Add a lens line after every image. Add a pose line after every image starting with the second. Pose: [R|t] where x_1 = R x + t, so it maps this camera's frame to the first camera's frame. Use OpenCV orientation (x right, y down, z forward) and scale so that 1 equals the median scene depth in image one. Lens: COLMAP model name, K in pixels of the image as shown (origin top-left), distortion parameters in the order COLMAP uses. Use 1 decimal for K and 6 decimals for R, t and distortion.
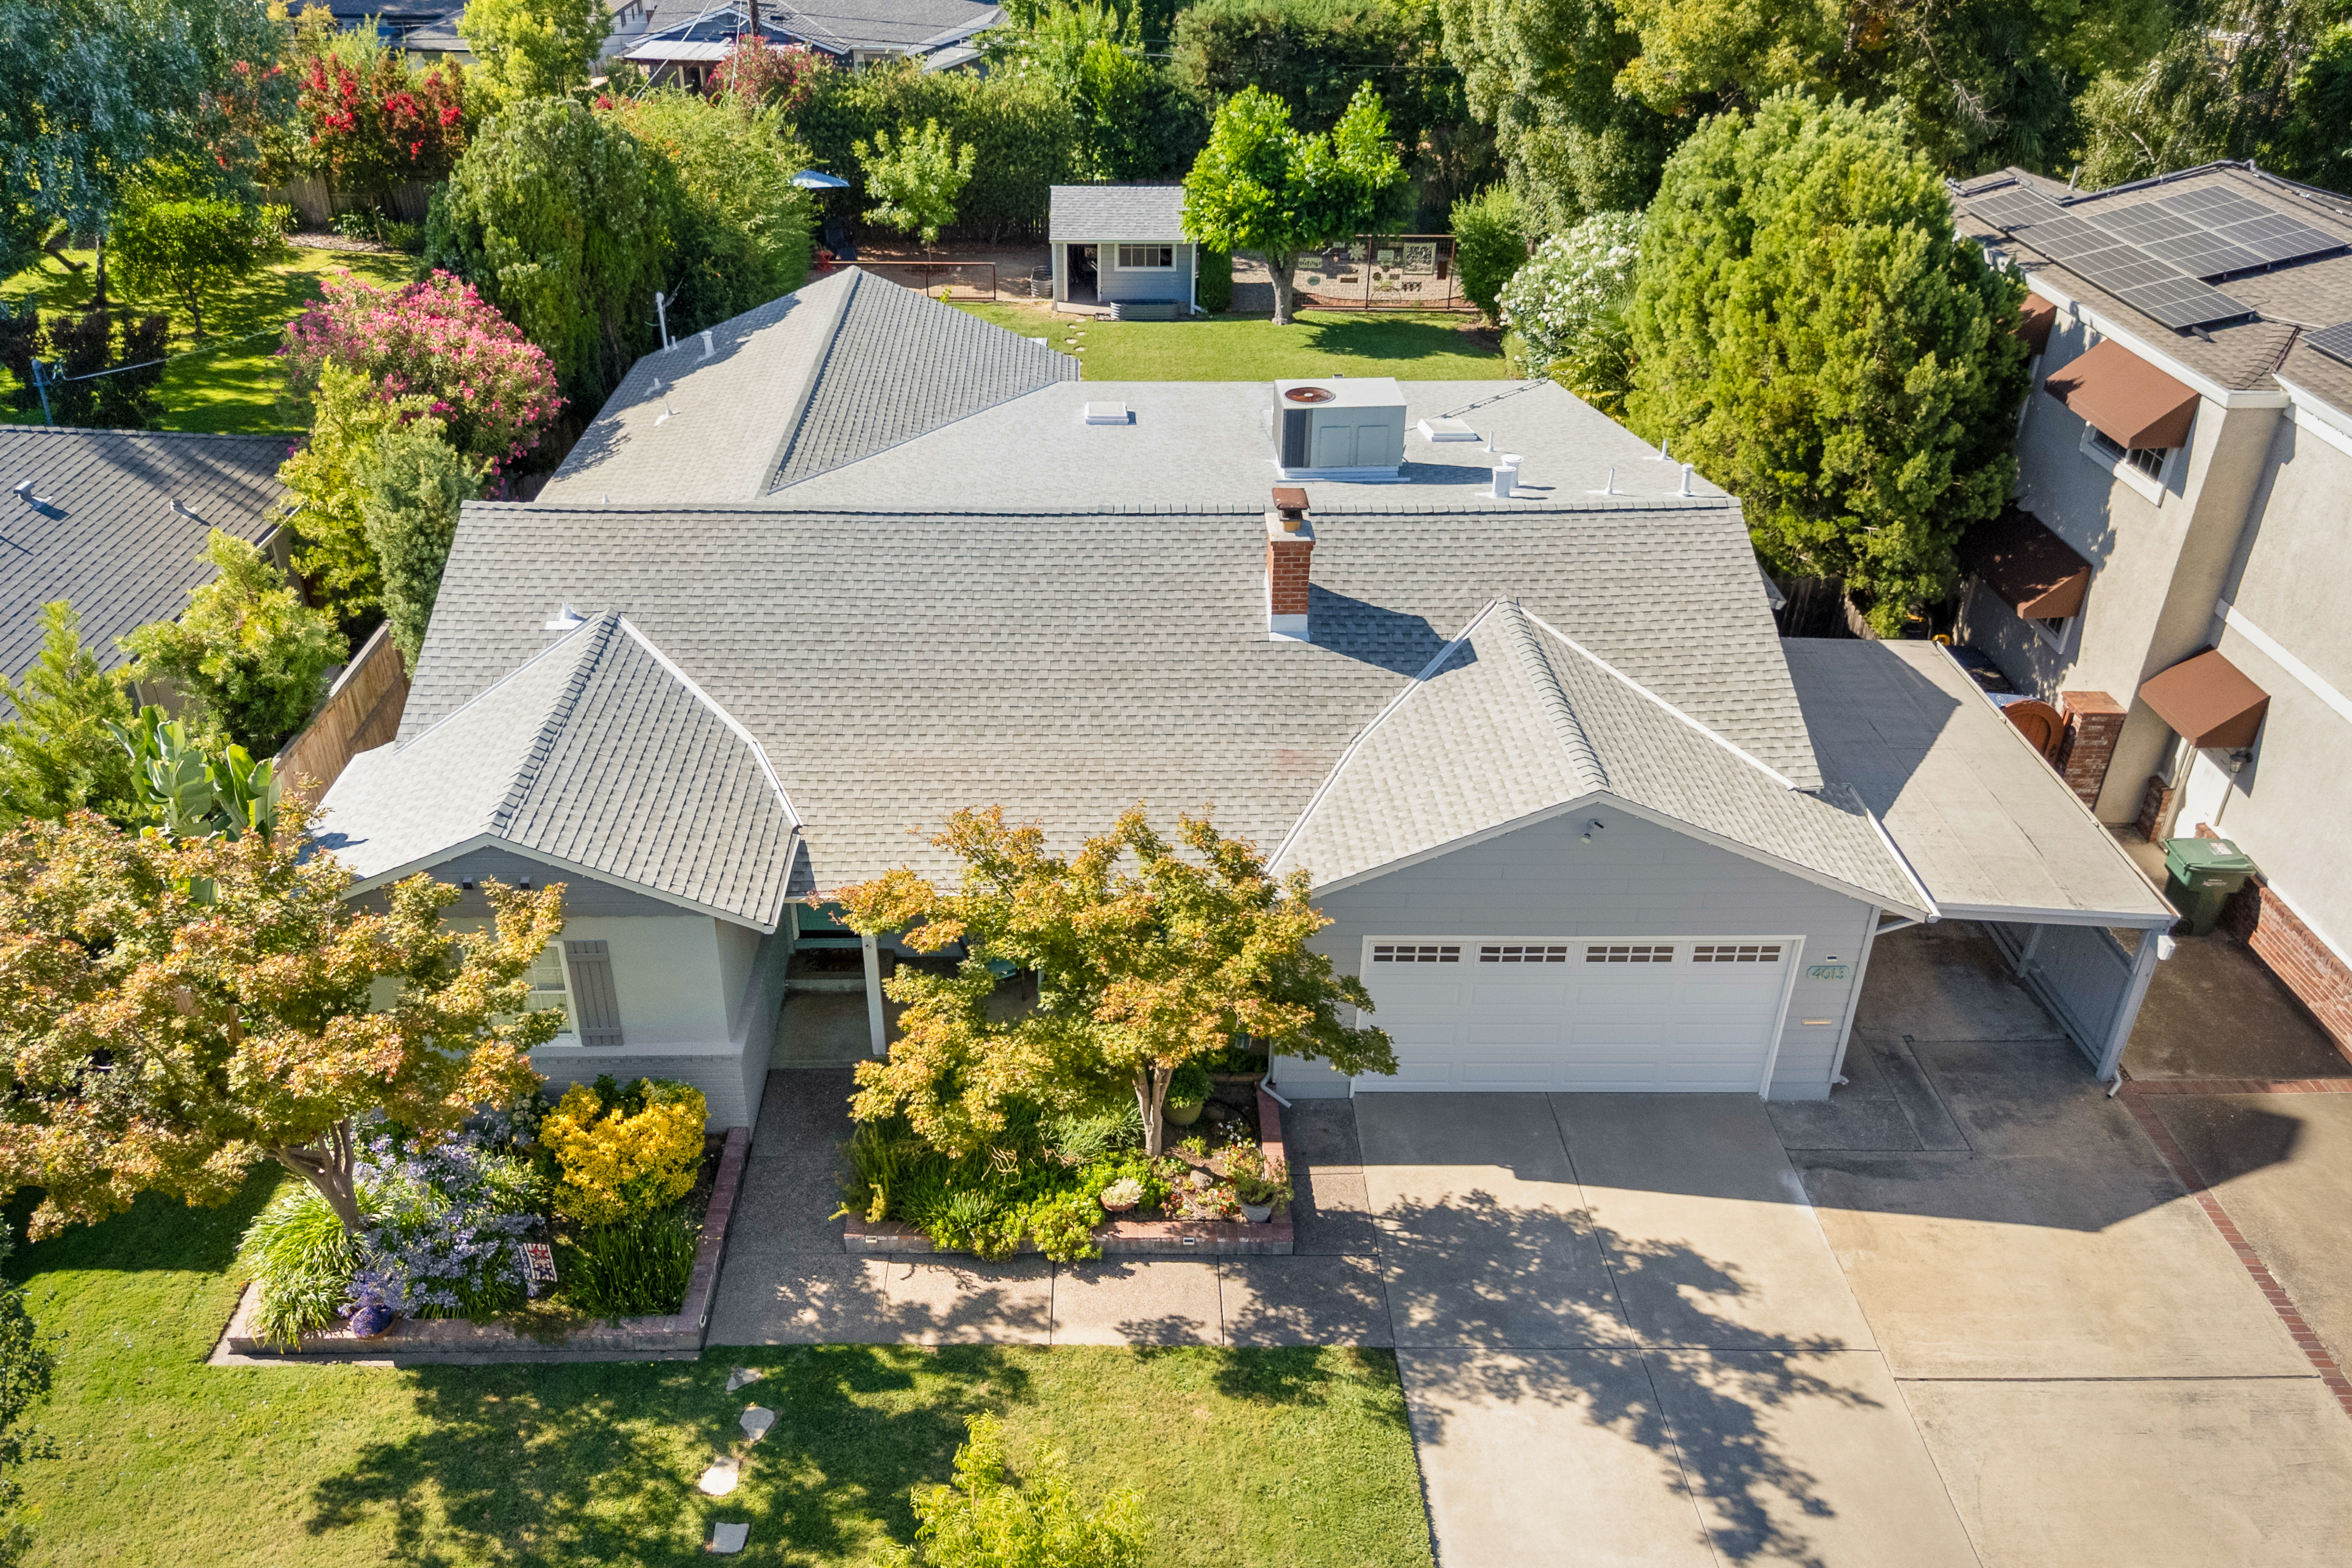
lens RADIAL K [[1796.2, 0, 1153.1], [0, 1796.2, 853.7], [0, 0, 1]] dist [0.048060, -0.023066]
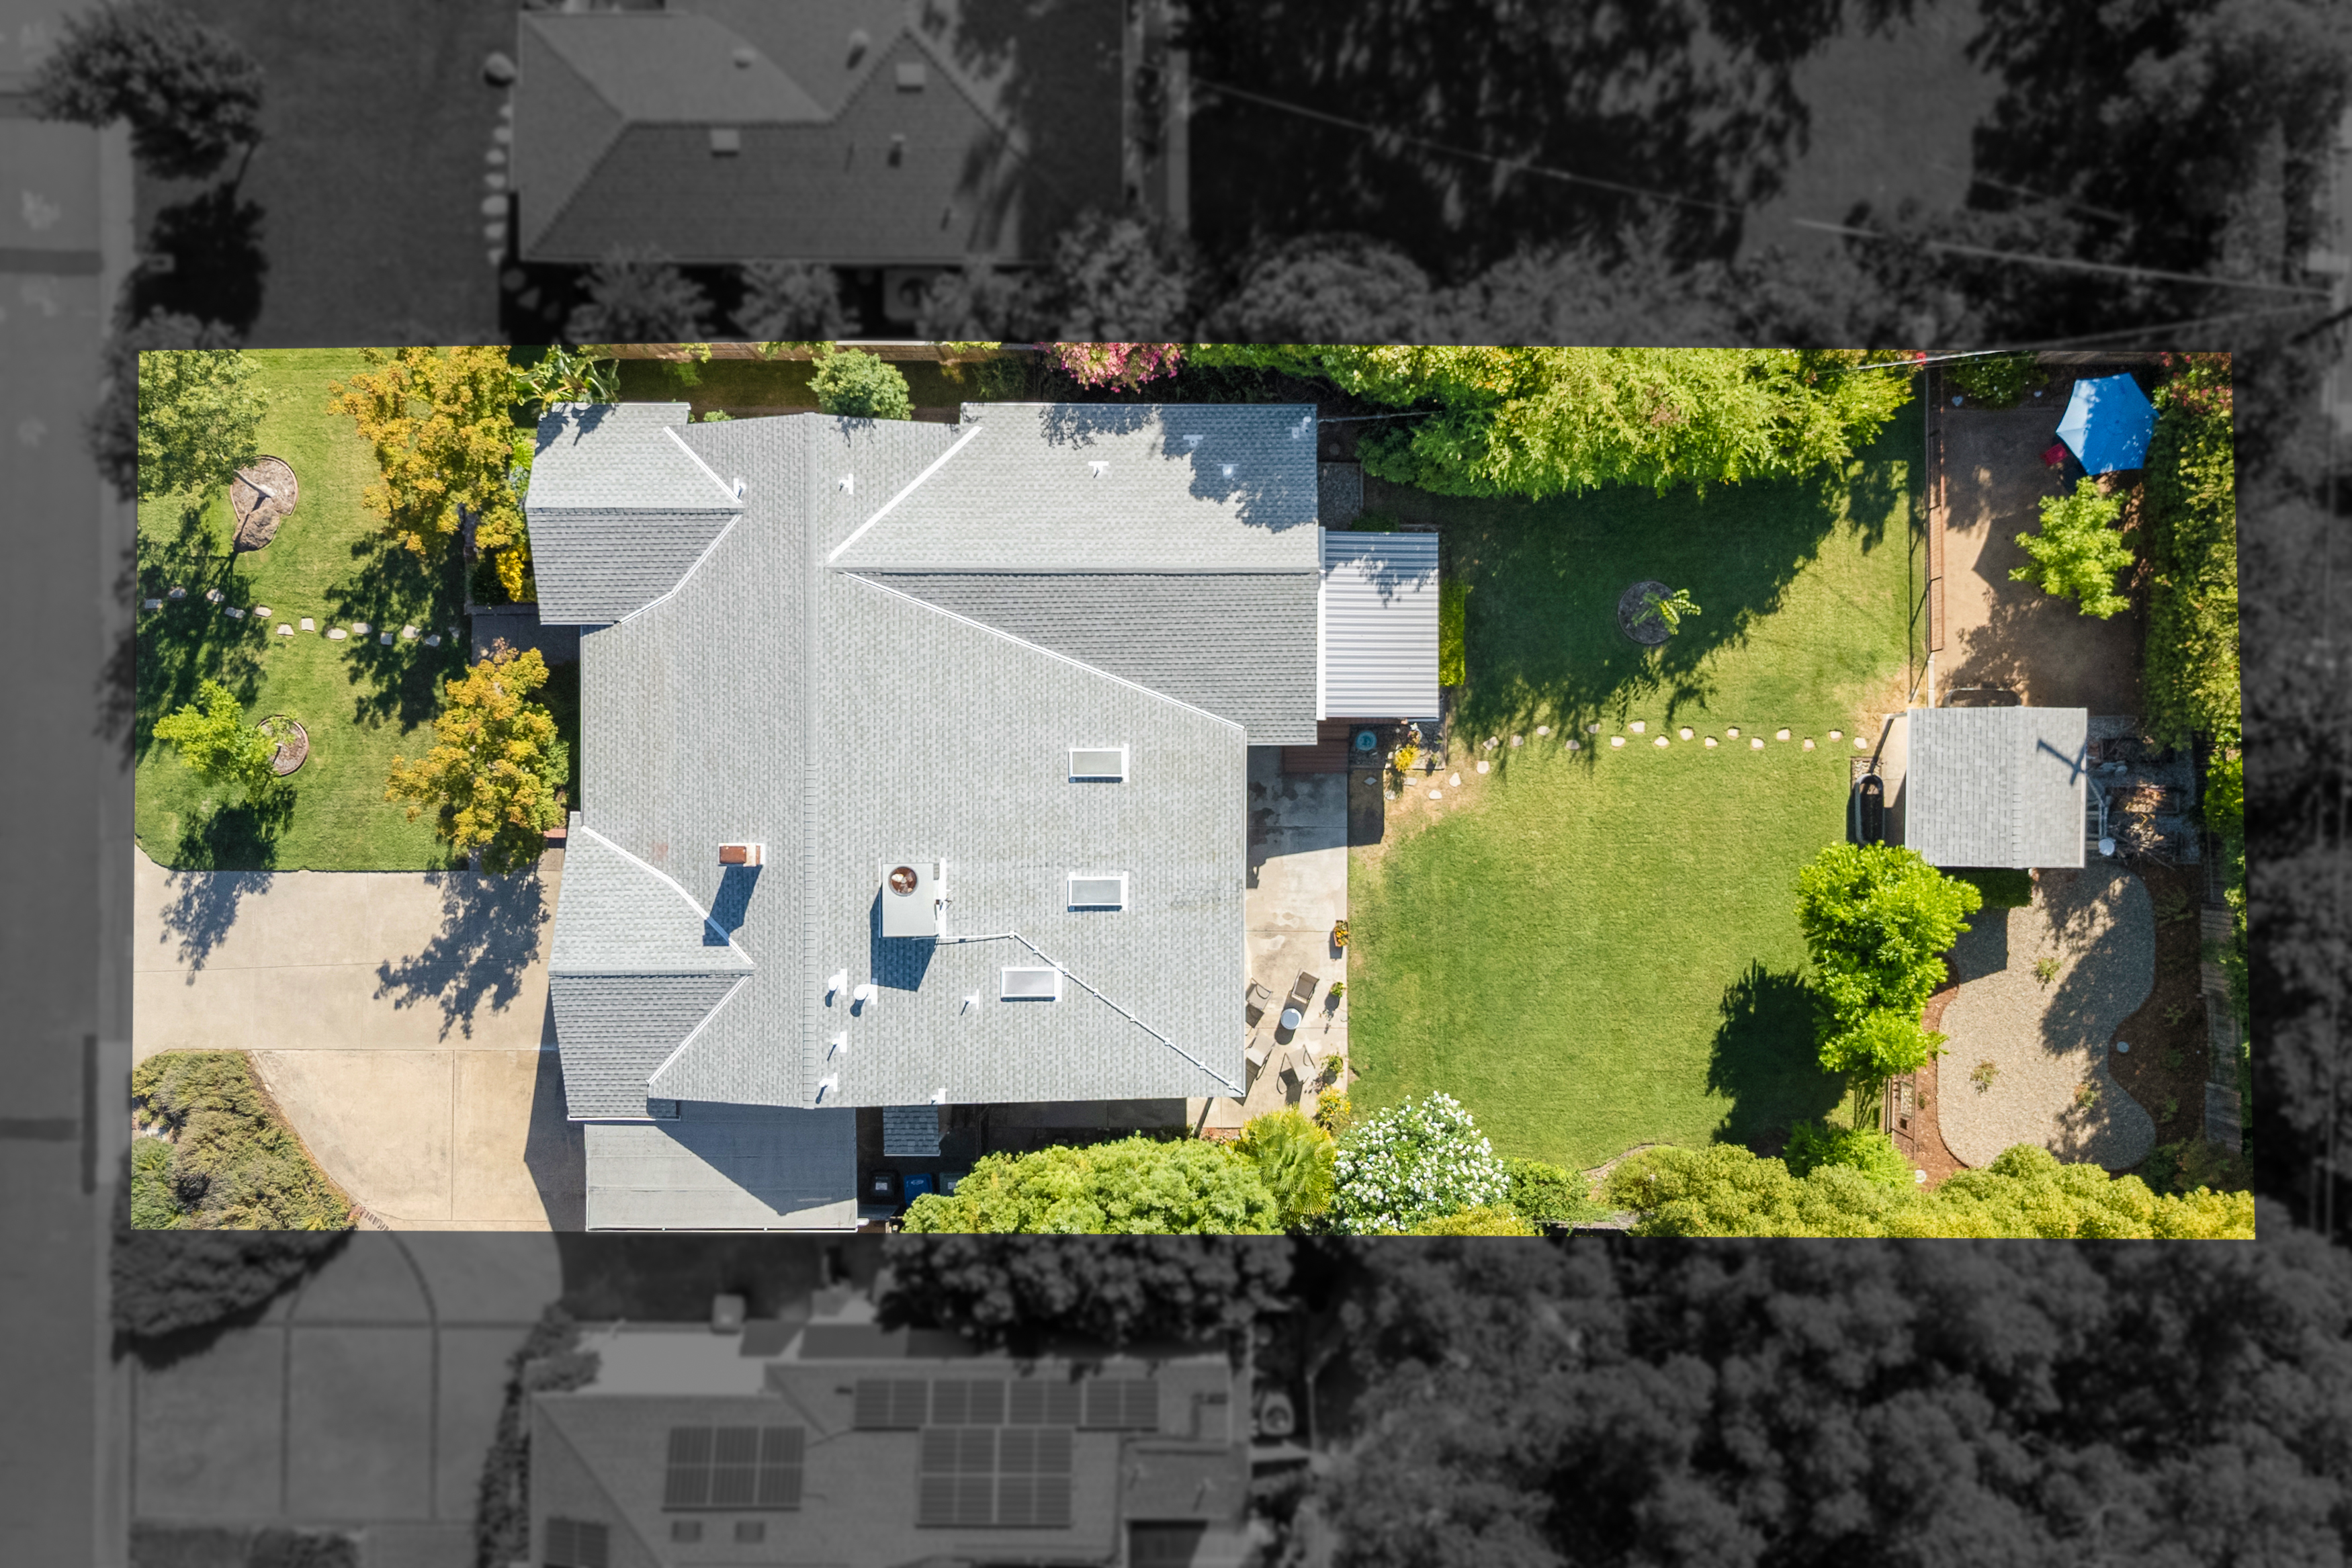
lens RADIAL K [[1998.5, 0, 1197.2], [0, 1998.5, 821.1], [0, 0, 1]] dist [0.033948, 0.011279]
pose [[-0.026948, 0.999595, -0.009190, 0.051915], [-0.515329, -0.006013, 0.856971, -2.593531], [0.856568, 0.027829, 0.515283, 0.351164]]
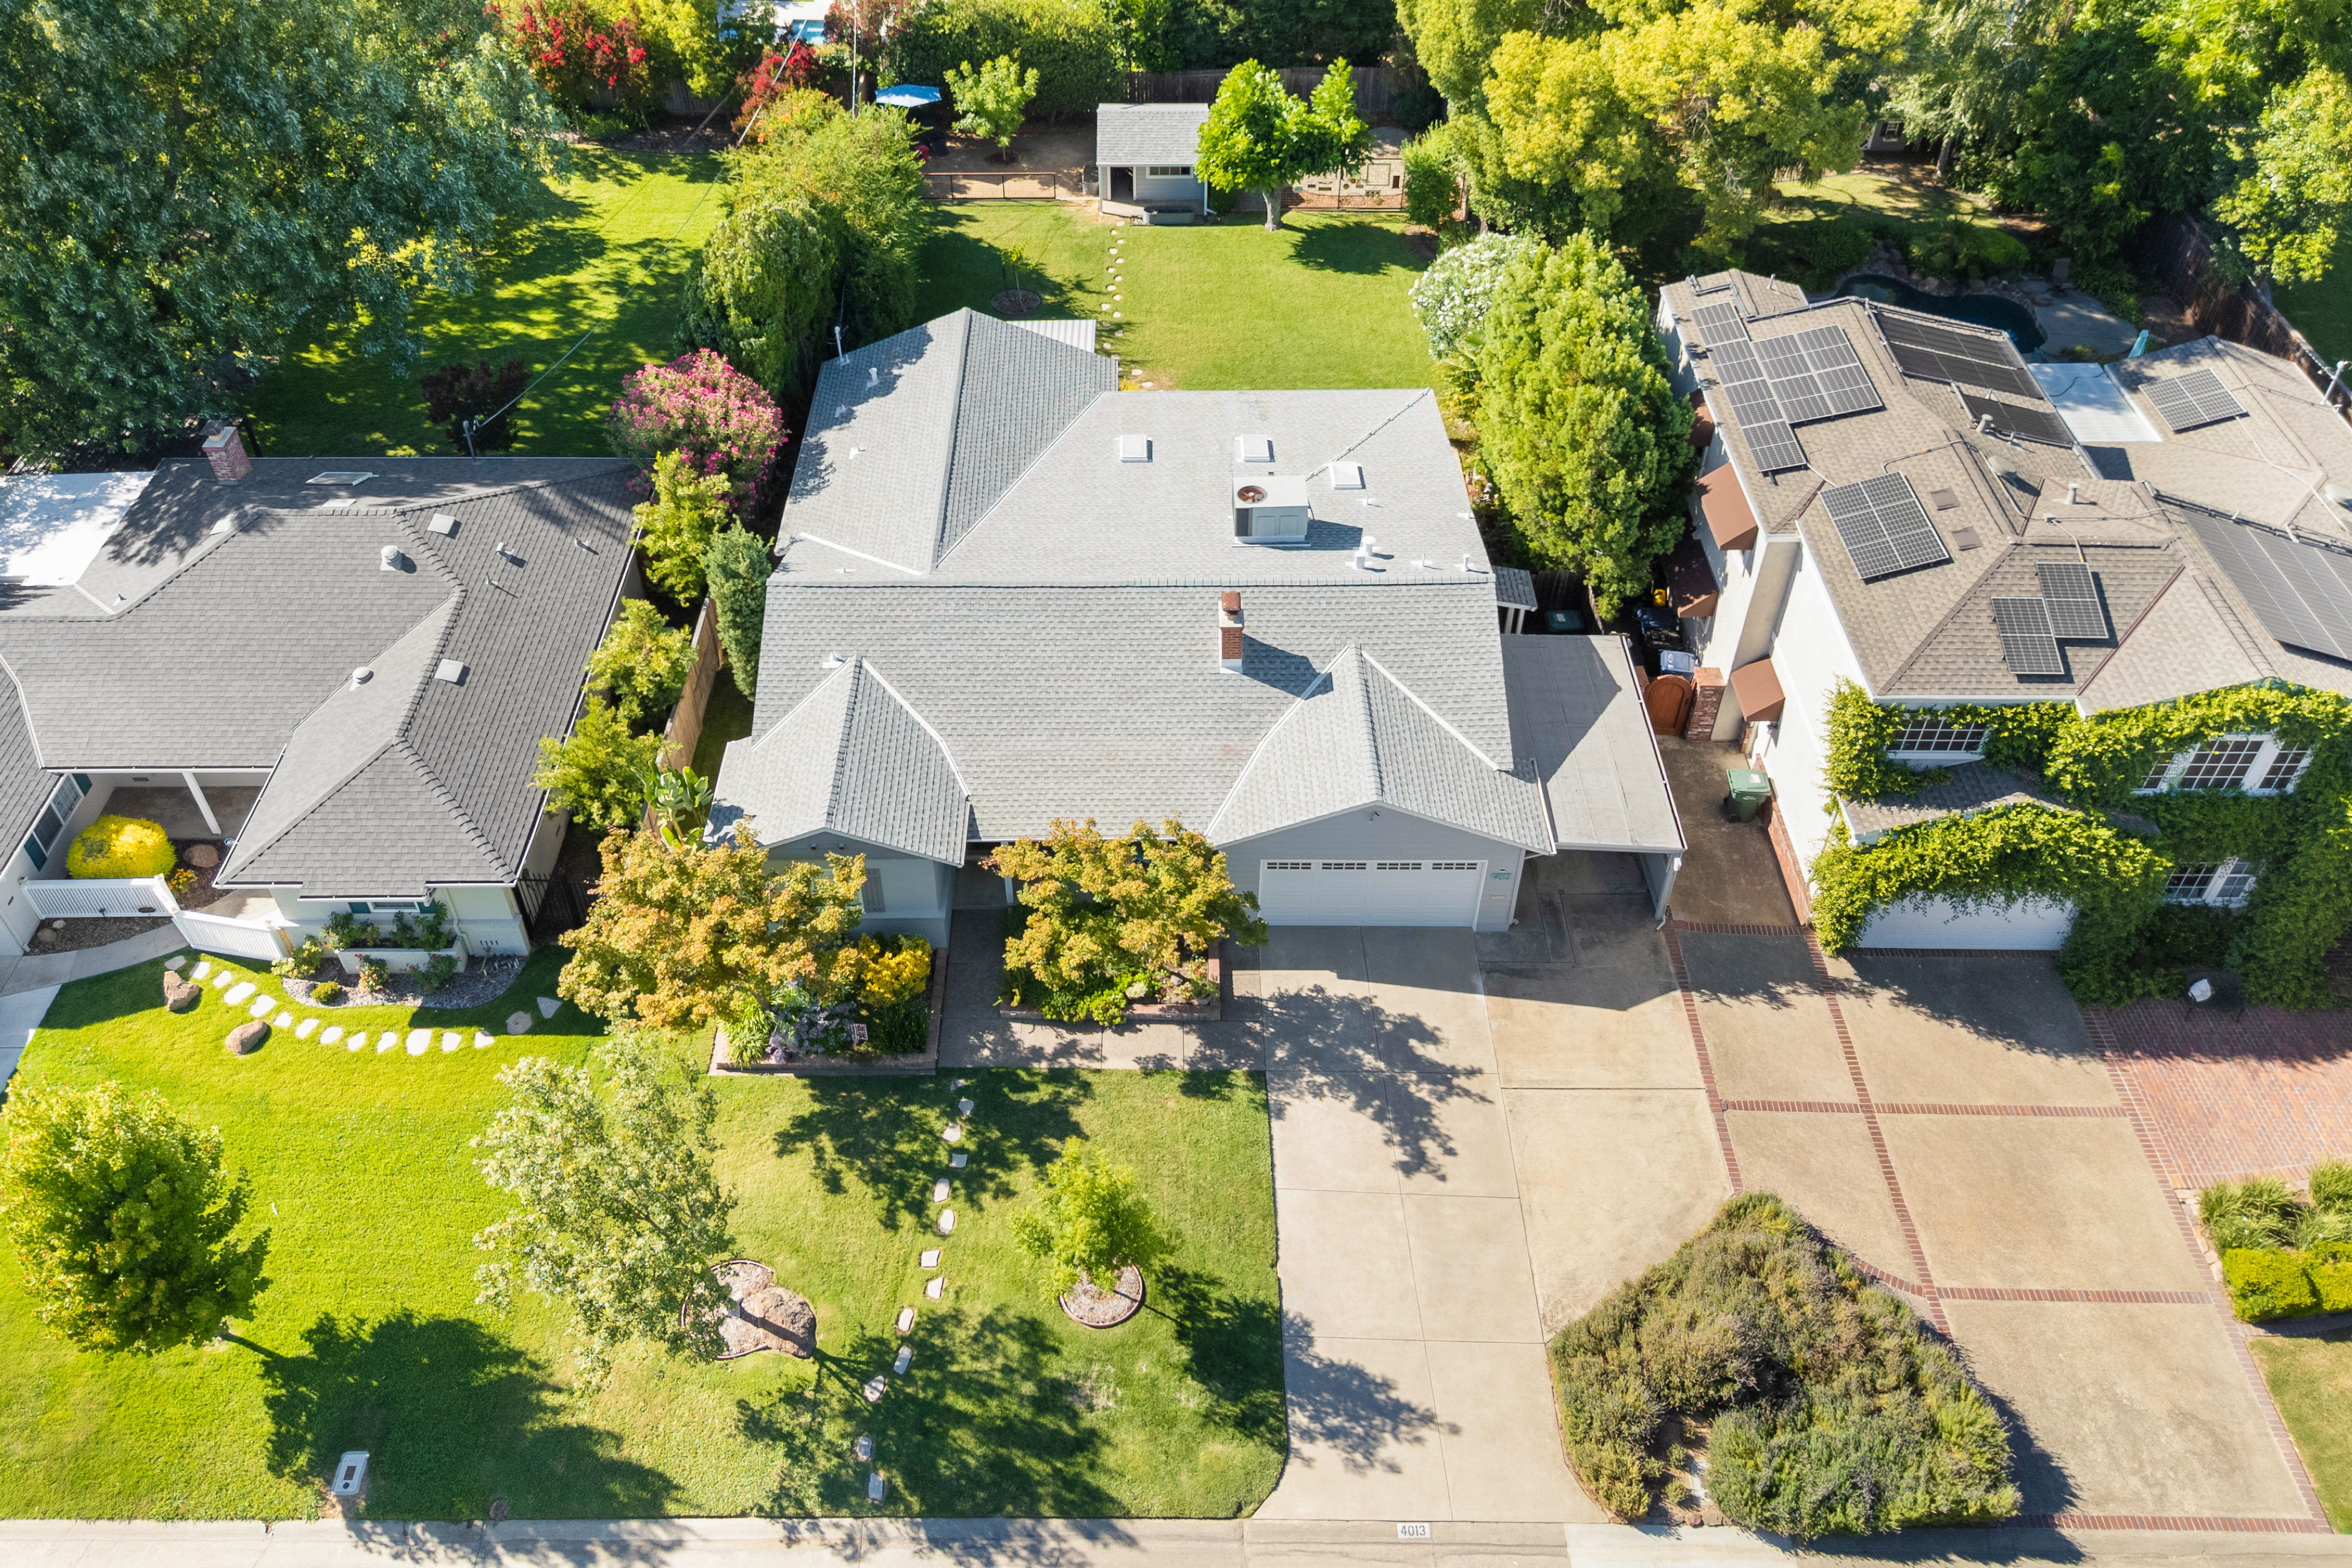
lens RADIAL K [[1796.2, 0, 1152.5], [0, 1796.2, 683.4], [0, 0, 1]] dist [0.048060, -0.023066]
pose [[0.999589, 0.003359, -0.028459, 0.054817], [0.001700, 0.984407, 0.175895, -0.486604], [0.028606, -0.175872, 0.983997, -0.887296]]
